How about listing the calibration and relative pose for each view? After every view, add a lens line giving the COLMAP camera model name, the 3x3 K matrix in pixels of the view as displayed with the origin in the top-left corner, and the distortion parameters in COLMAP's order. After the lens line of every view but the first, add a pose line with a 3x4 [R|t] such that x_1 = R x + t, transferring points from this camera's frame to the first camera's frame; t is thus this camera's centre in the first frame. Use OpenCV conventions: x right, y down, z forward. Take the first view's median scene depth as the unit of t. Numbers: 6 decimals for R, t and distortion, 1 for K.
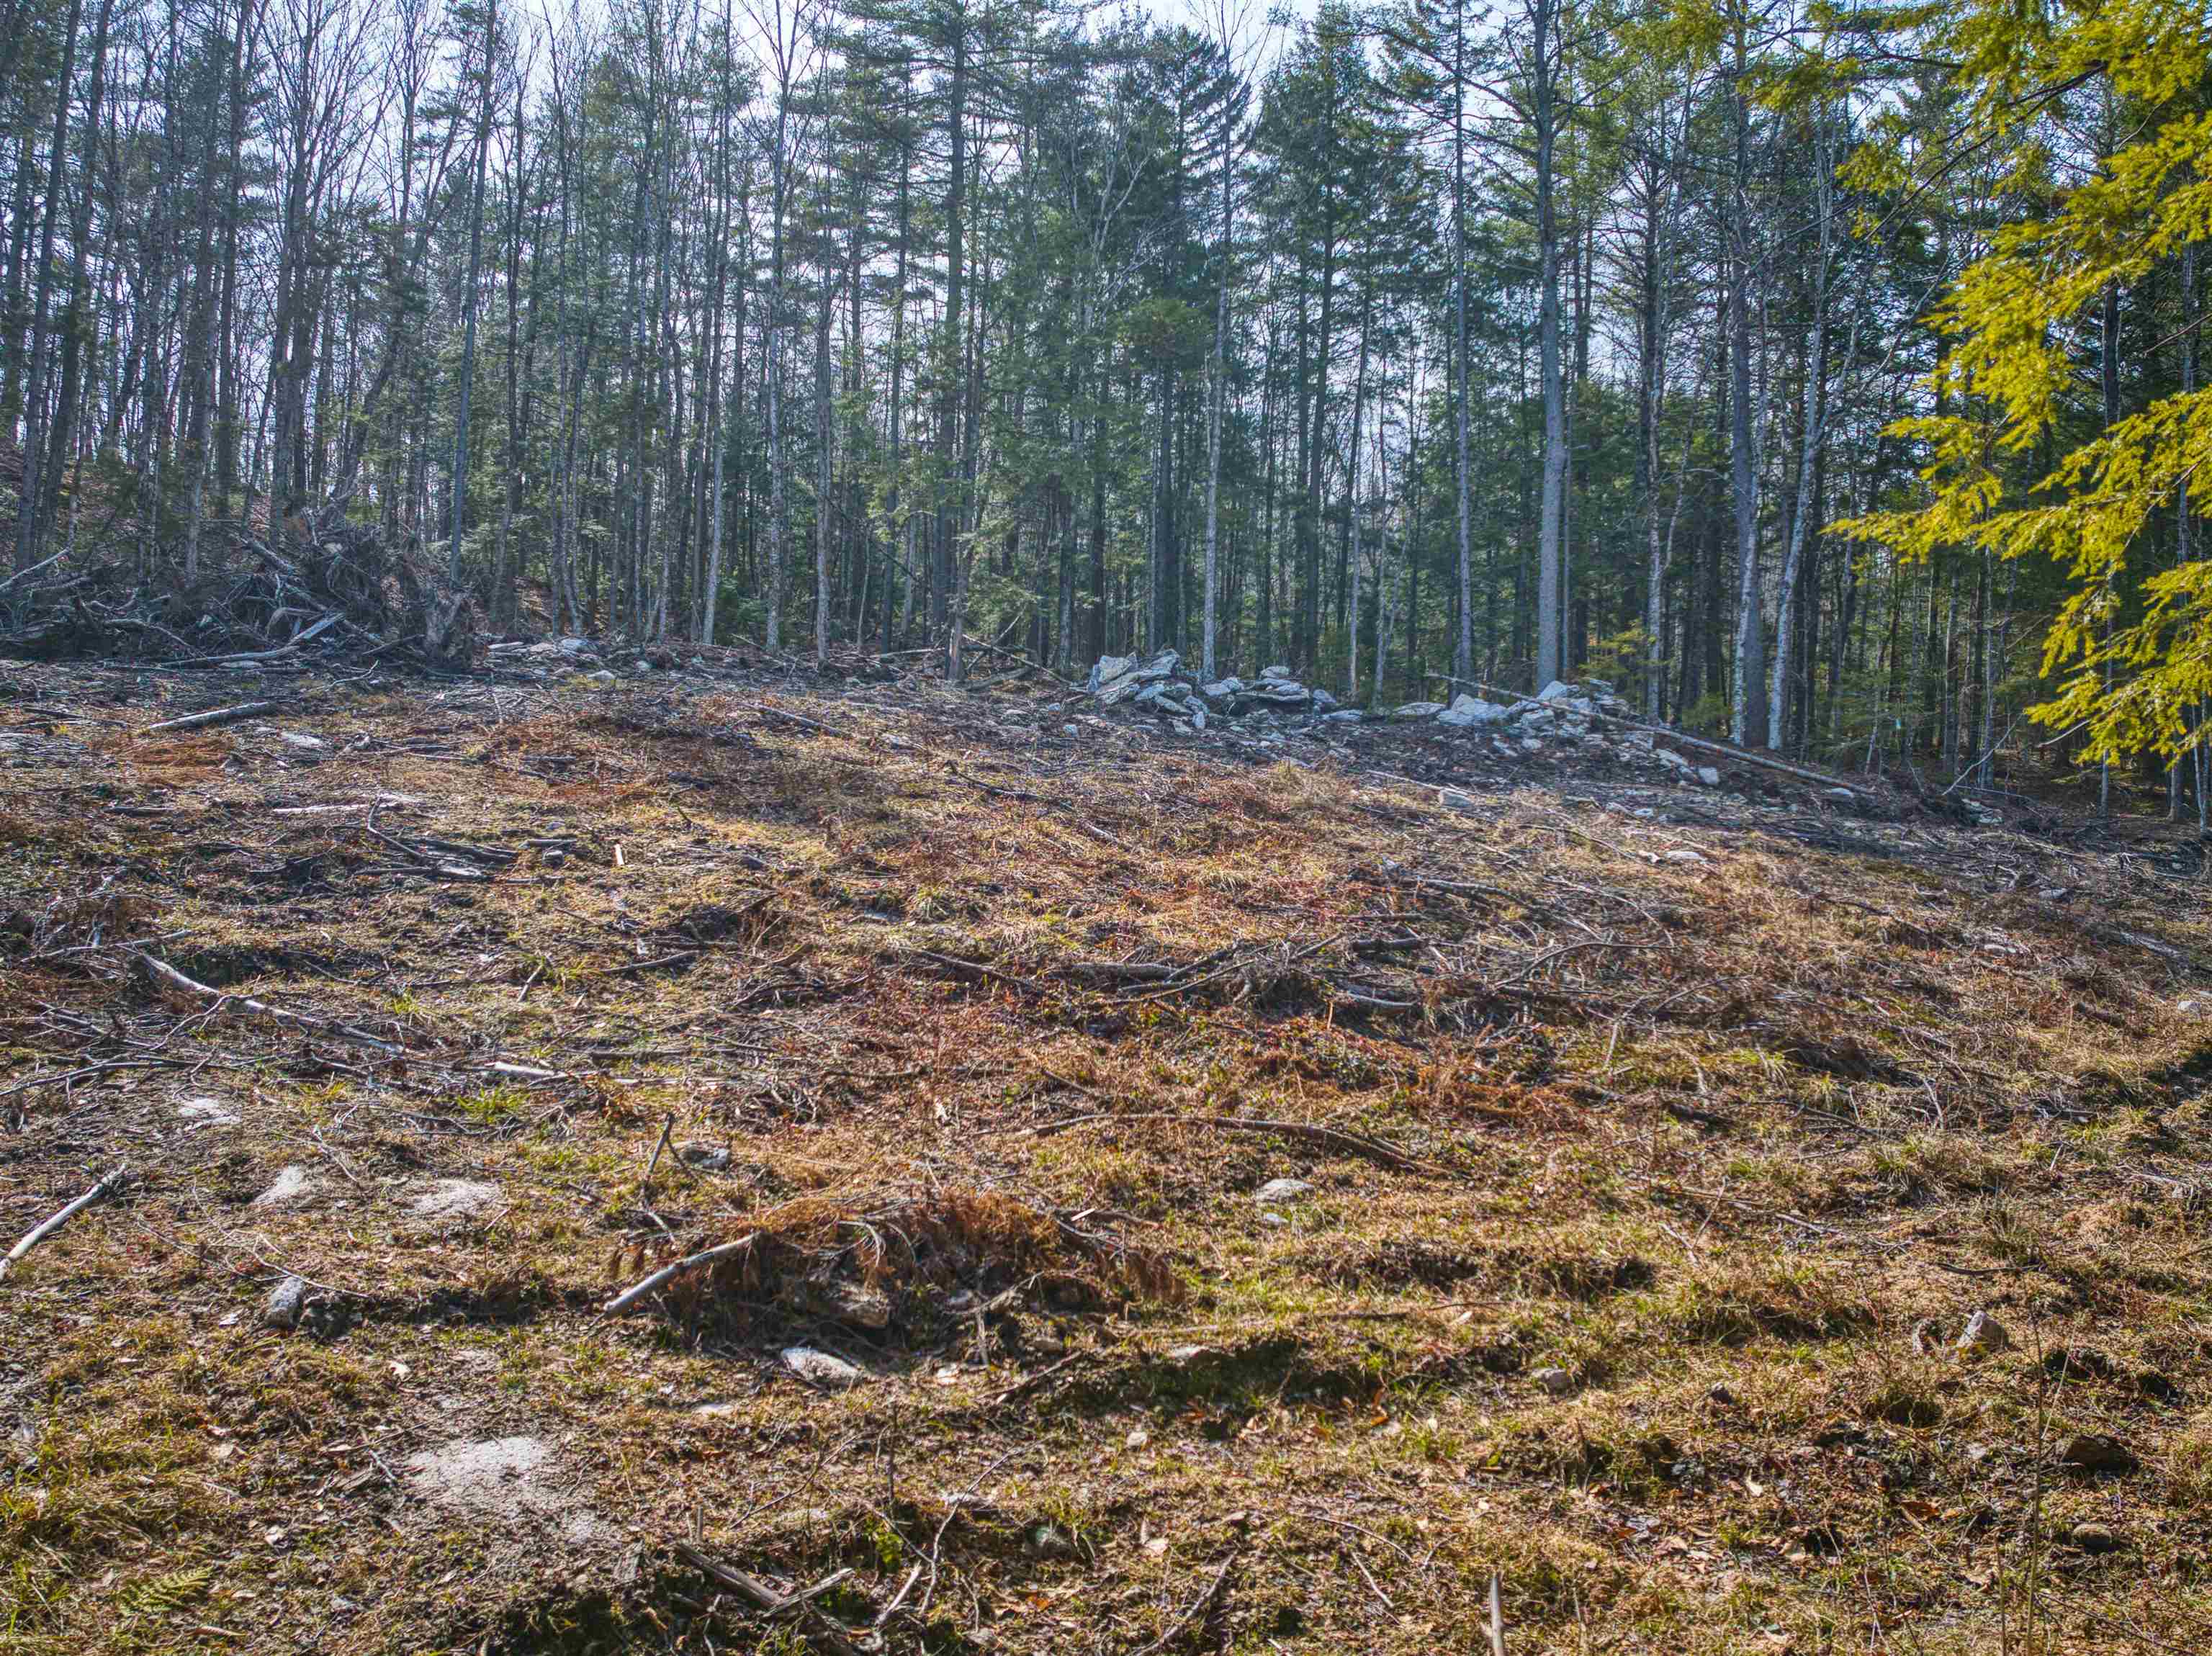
lens RADIAL K [[1740.1, 0, 1128.8], [0, 1740.1, 838.2], [0, 0, 1]] dist [-0.094963, 0.000256]
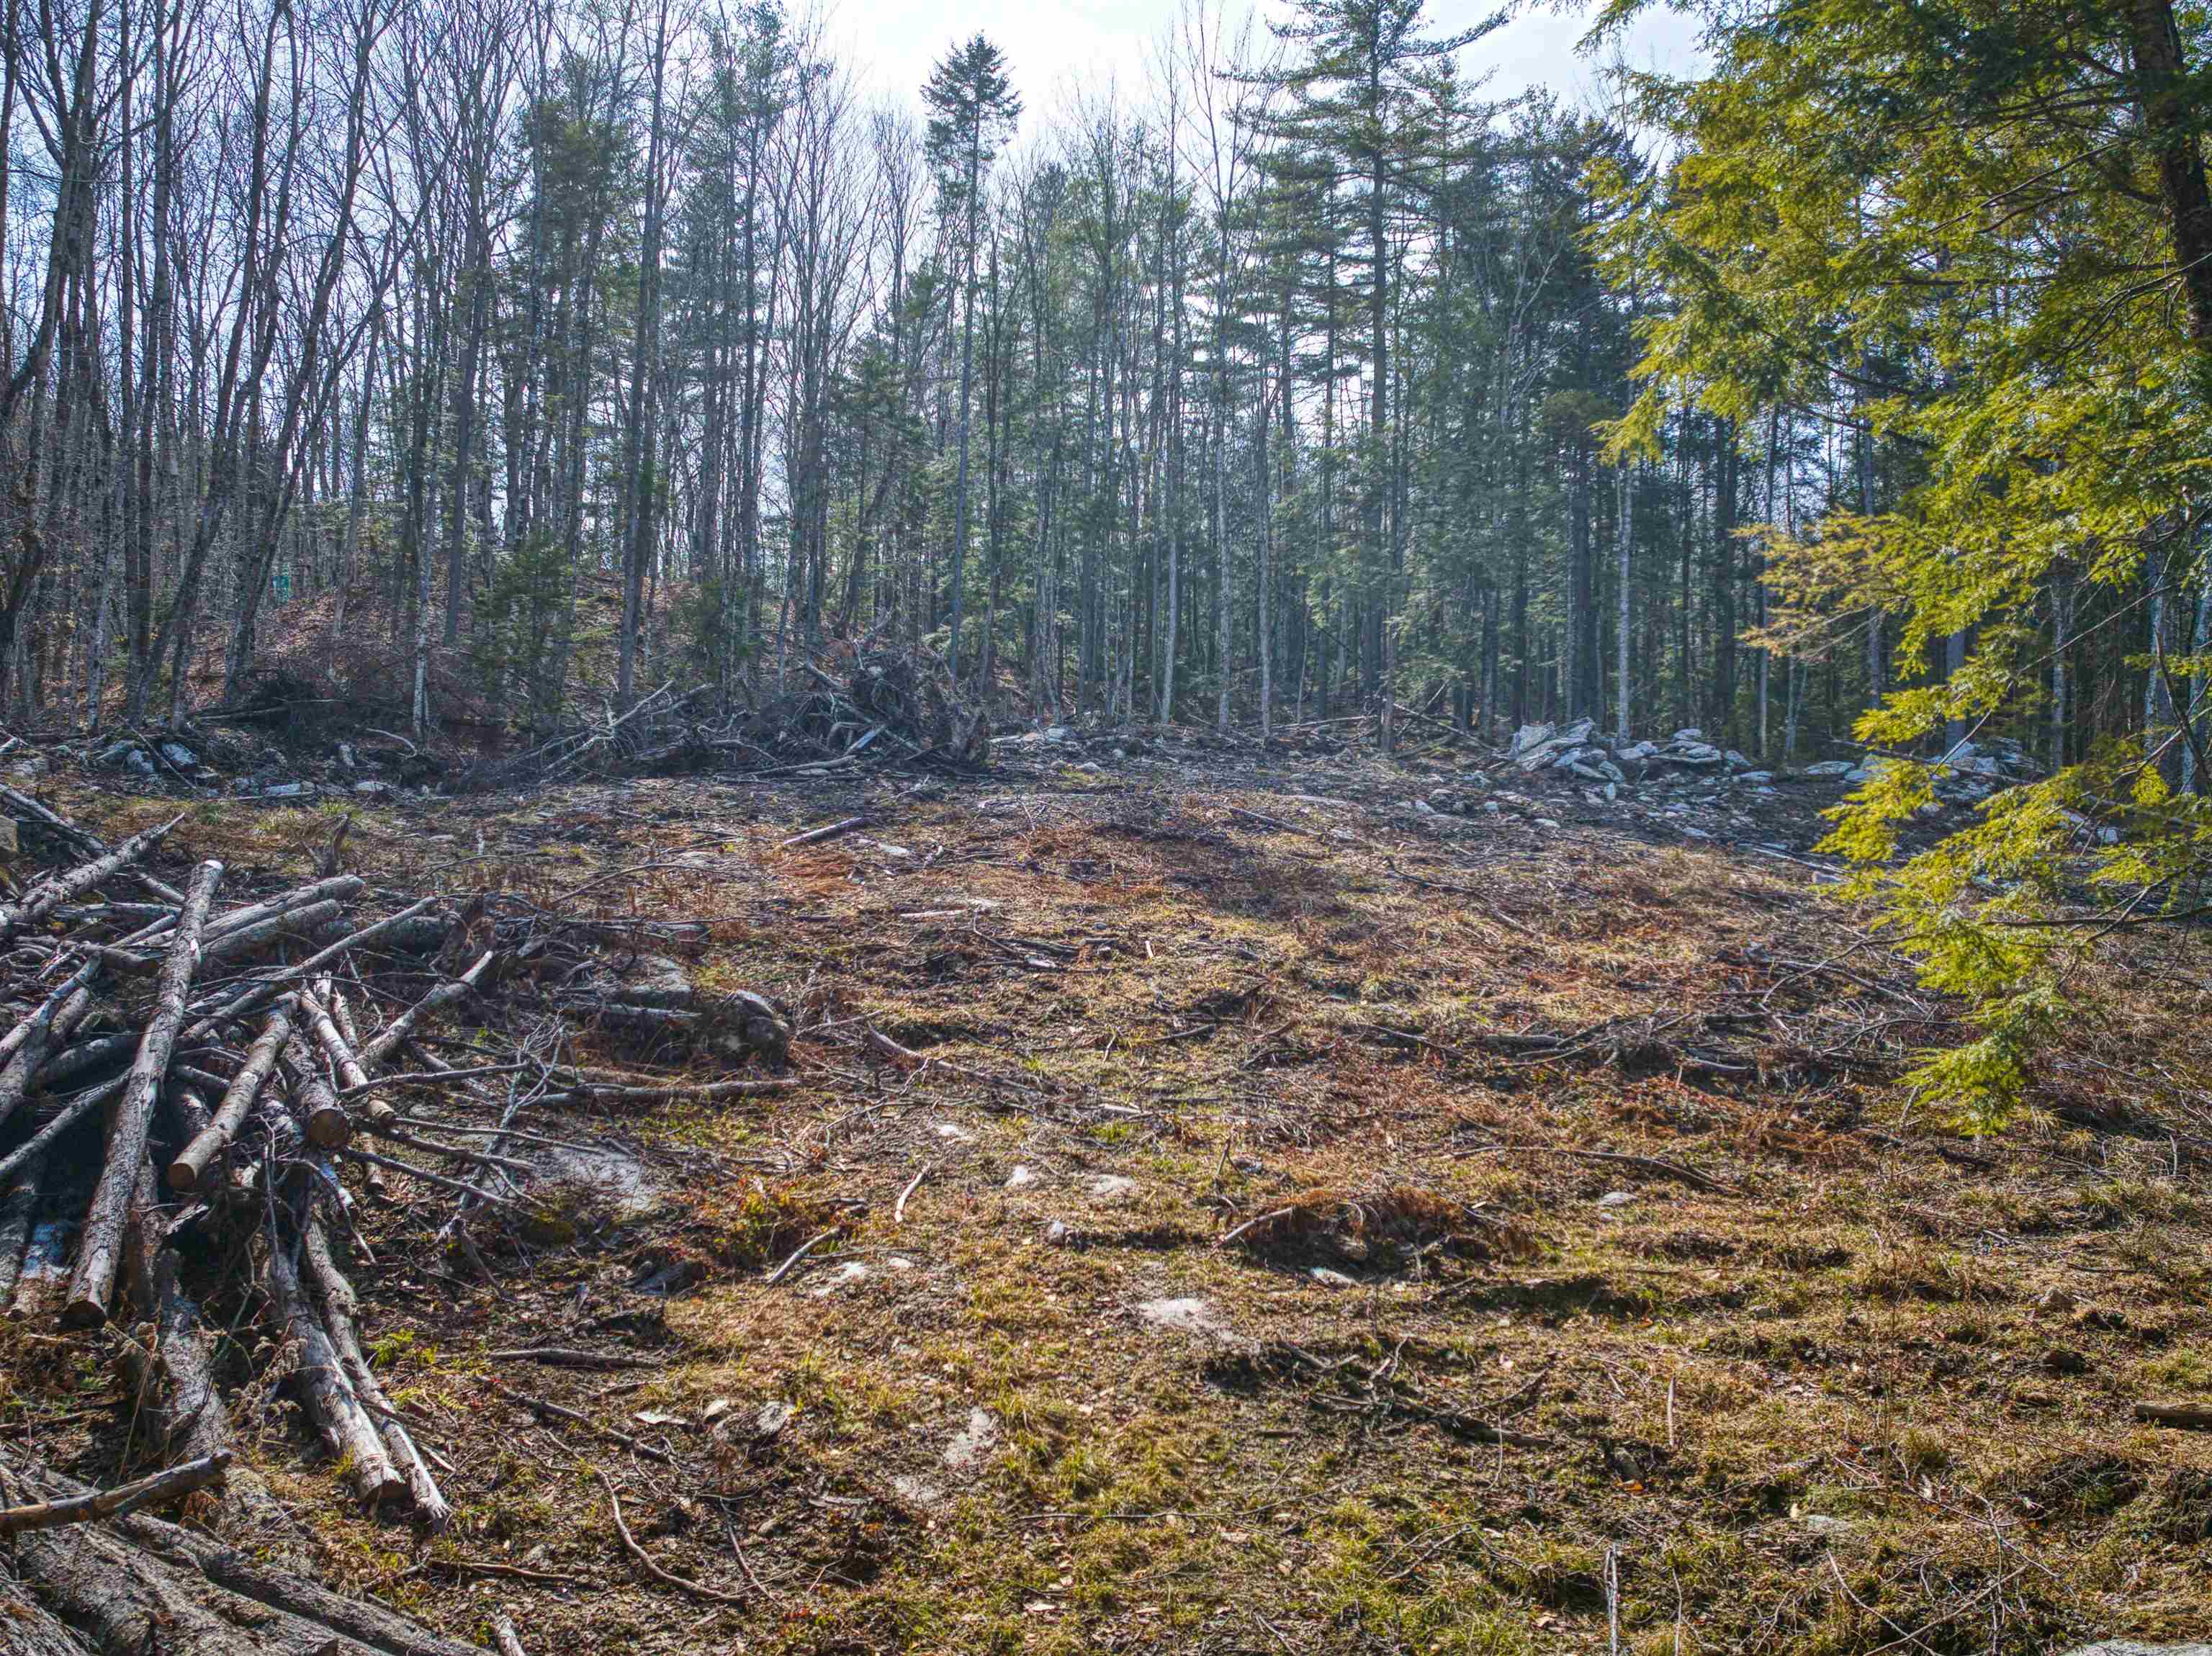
lens RADIAL K [[1740.1, 0, 1128.8], [0, 1740.1, 838.2], [0, 0, 1]] dist [-0.094963, 0.000256]
pose [[0.969936, -0.010393, -0.243138, 0.030612], [0.006422, 0.999833, -0.017120, -0.062860], [0.243275, 0.015044, 0.969841, -0.398349]]
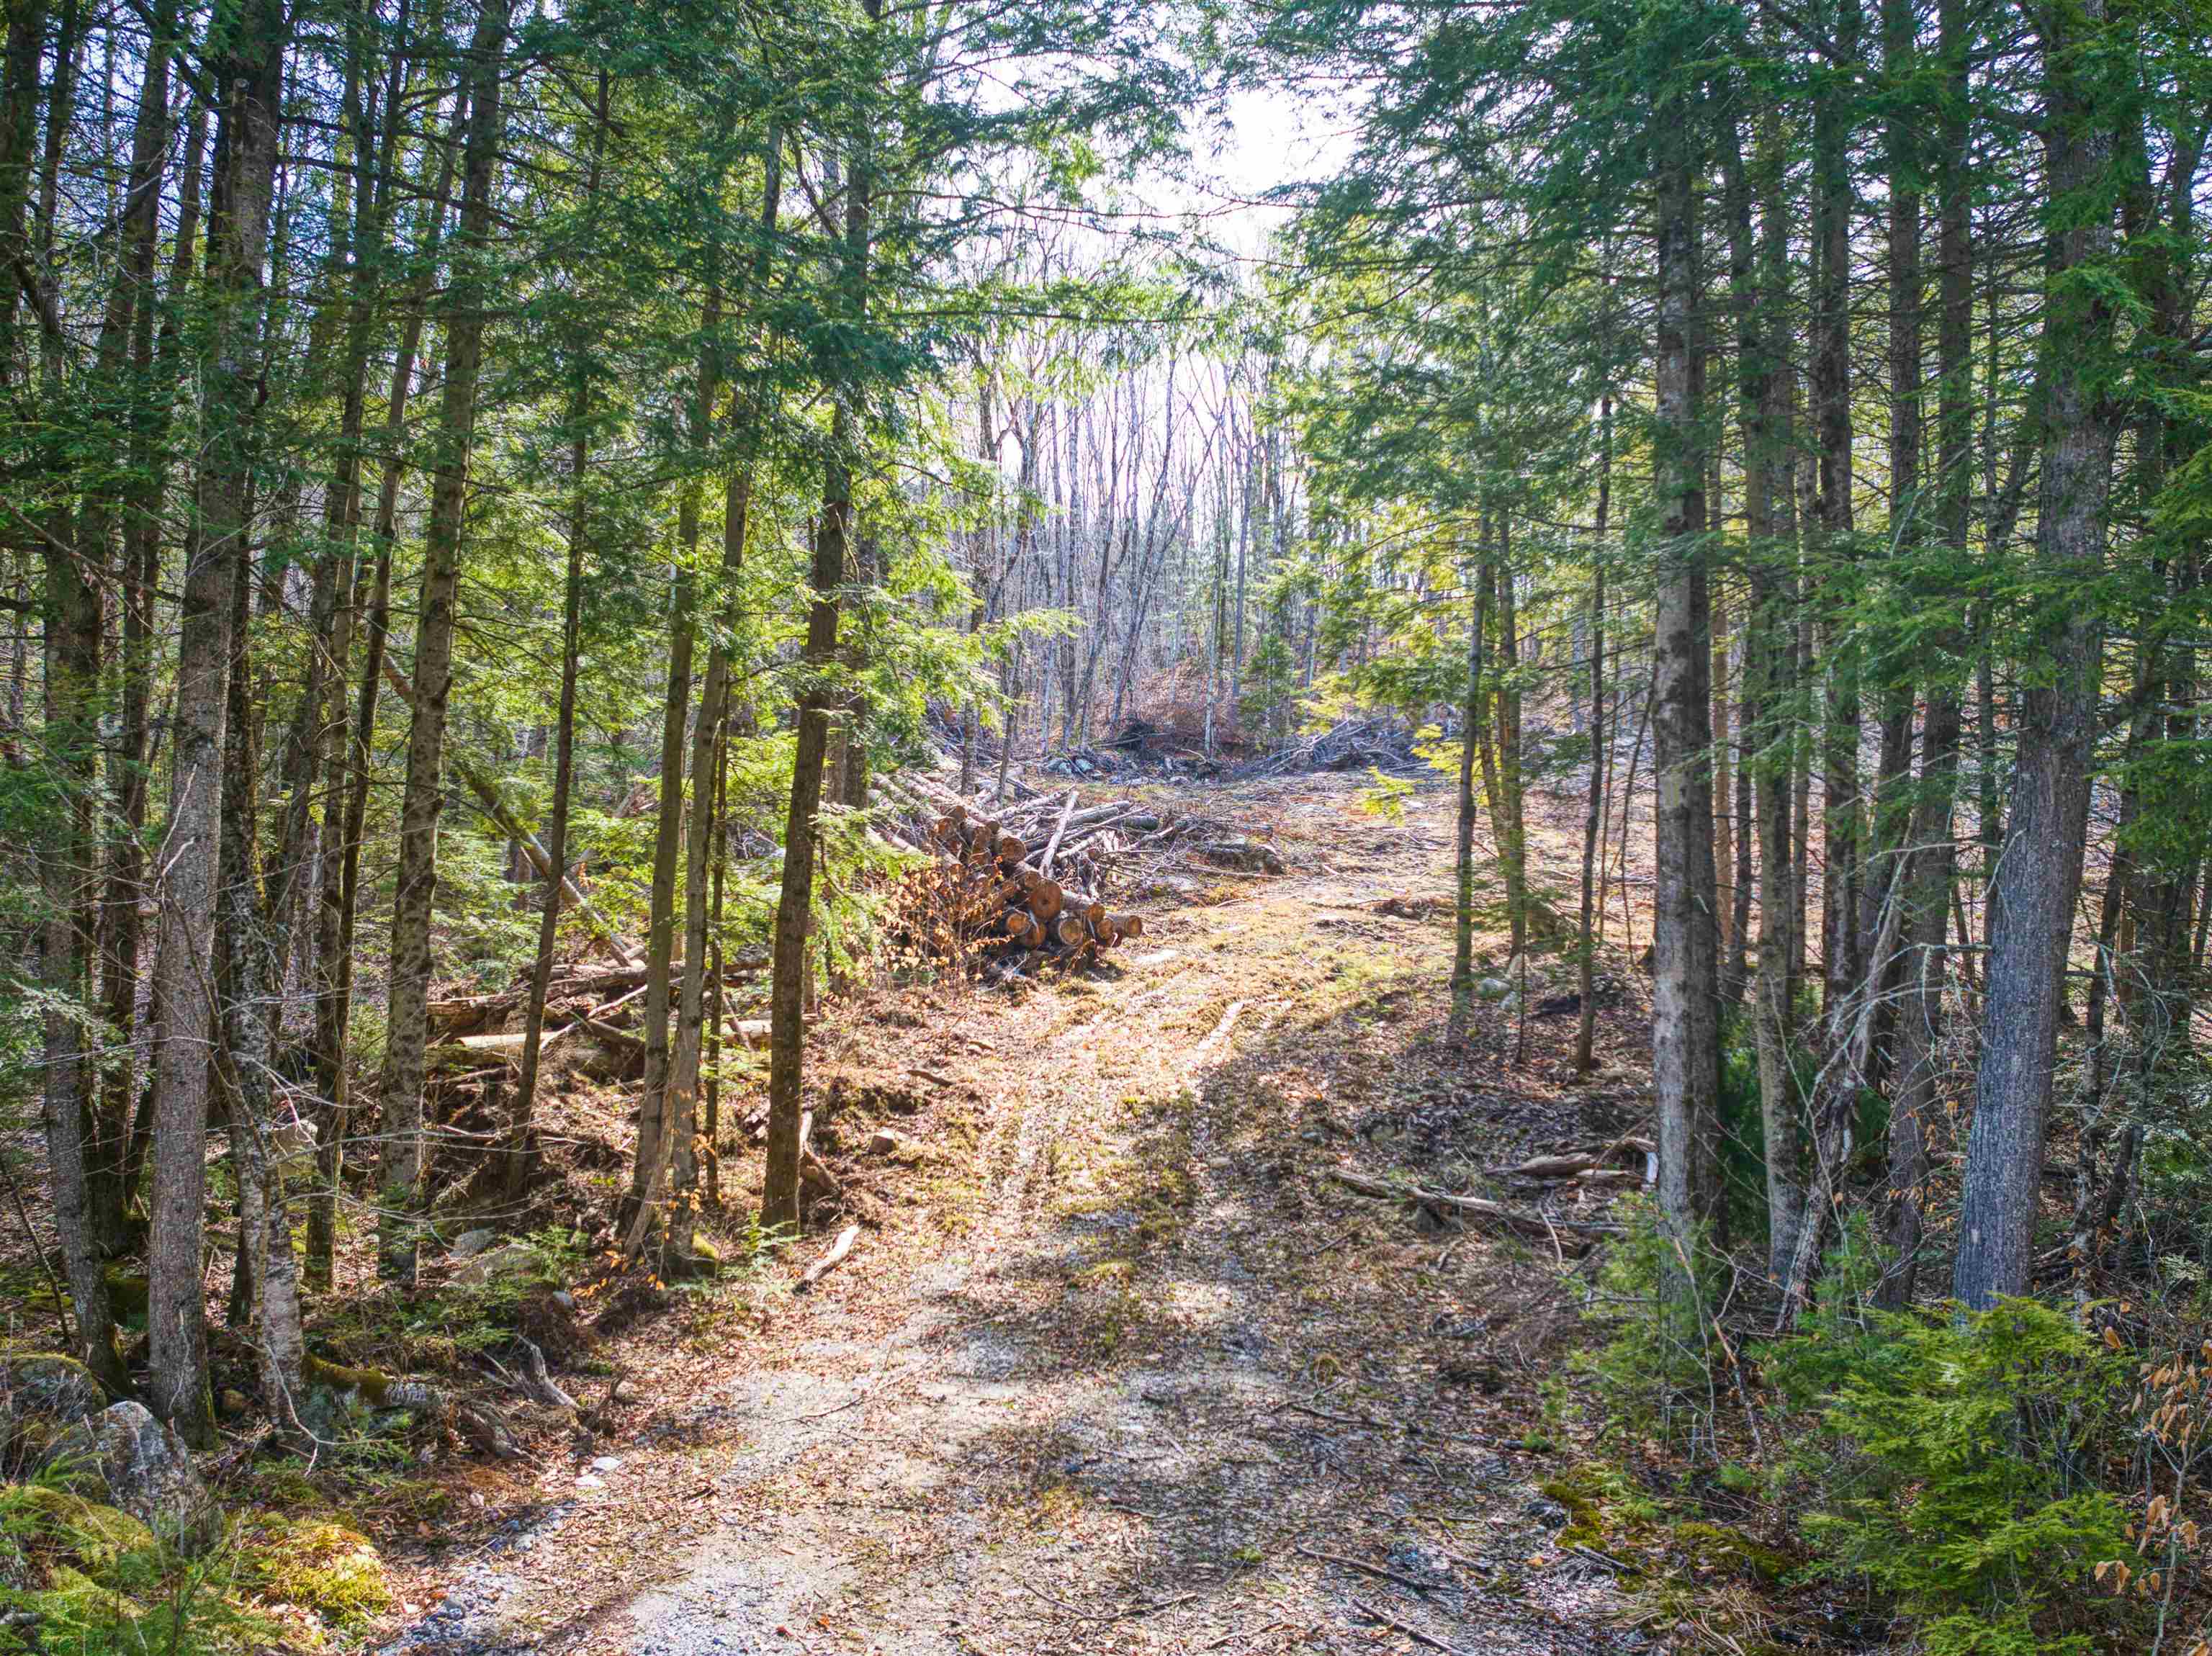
lens RADIAL K [[1740.1, 0, 1128.8], [0, 1740.1, 838.2], [0, 0, 1]] dist [-0.094963, 0.000256]
pose [[0.728574, -0.017322, -0.684748, 1.422854], [-0.002701, 0.999600, -0.028162, 0.096569], [0.684962, 0.022367, 0.728236, -1.722425]]
